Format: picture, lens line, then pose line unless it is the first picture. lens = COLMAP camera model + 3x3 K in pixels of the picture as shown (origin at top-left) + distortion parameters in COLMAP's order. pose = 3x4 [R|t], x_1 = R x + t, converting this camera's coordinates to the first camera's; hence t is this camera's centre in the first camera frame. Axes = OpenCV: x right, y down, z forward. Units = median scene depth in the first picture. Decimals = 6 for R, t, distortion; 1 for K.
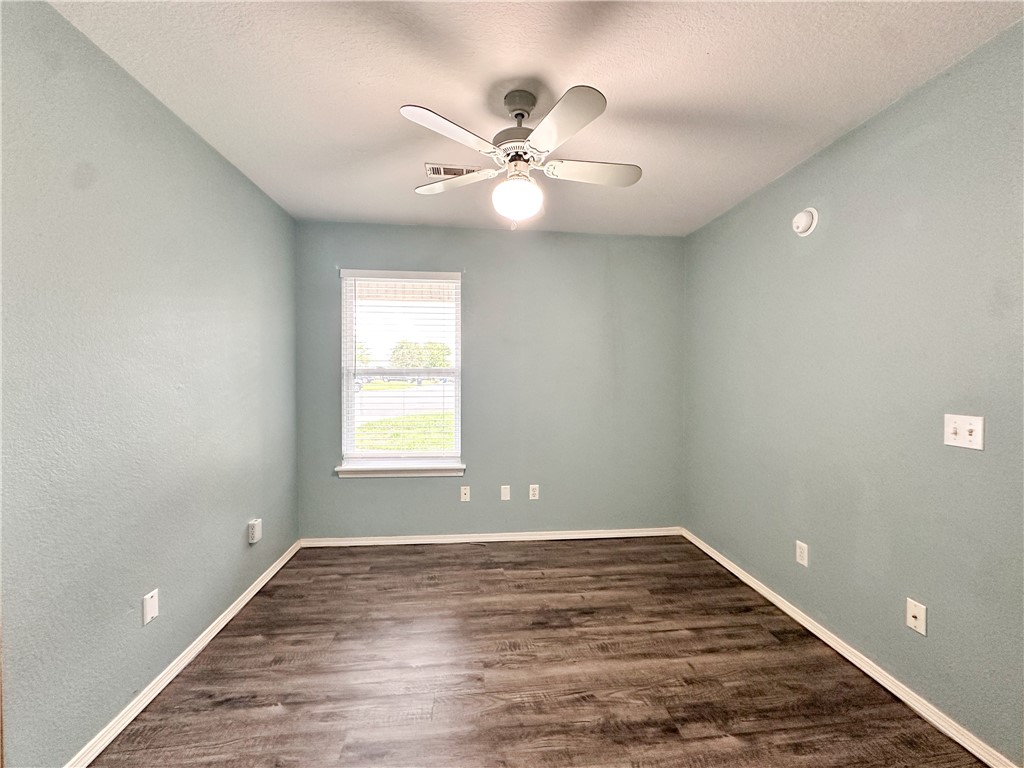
lens RADIAL K [[408.5, 0, 510.9], [0, 408.5, 383.3], [0, 0, 1]] dist [0.002312, 0.000098]
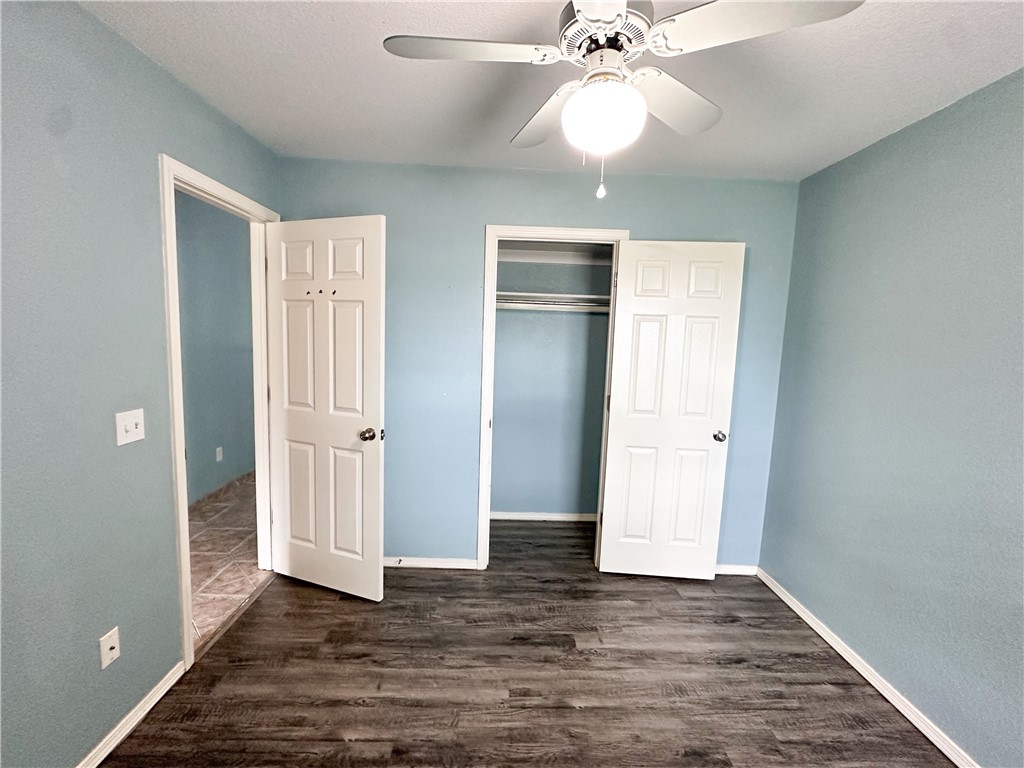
lens RADIAL K [[408.5, 0, 515.3], [0, 408.5, 385.3], [0, 0, 1]] dist [0.002312, 0.000098]
pose [[-0.996119, -0.041314, 0.077713, 0.081995], [-0.031554, 0.991921, 0.122870, -0.135543], [-0.082161, 0.119941, -0.989375, 1.868281]]
